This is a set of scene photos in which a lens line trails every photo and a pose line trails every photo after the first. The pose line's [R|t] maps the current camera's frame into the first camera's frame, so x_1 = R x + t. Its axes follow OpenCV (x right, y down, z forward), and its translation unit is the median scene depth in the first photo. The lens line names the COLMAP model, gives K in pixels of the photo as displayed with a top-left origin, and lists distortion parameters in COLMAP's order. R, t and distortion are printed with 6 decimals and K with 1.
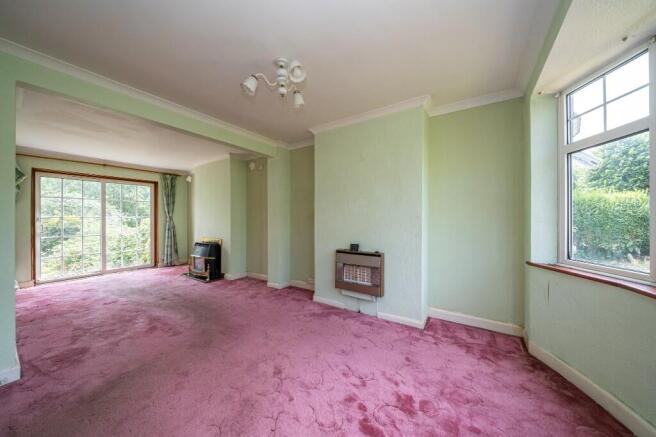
lens RADIAL K [[222.9, 0, 328.0], [0, 222.9, 218.5], [0, 0, 1]] dist [-0.002129, -0.000208]
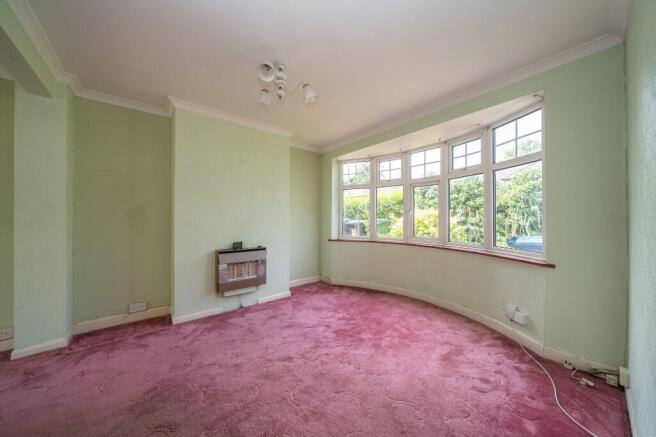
lens RADIAL K [[222.9, 0, 328.0], [0, 222.9, 218.5], [0, 0, 1]] dist [-0.002129, -0.000208]
pose [[0.286588, 0.003049, 0.958049, -0.775956], [-0.001661, 0.999995, -0.002685, 0.009207], [-0.958053, -0.000822, 0.286591, 0.336426]]
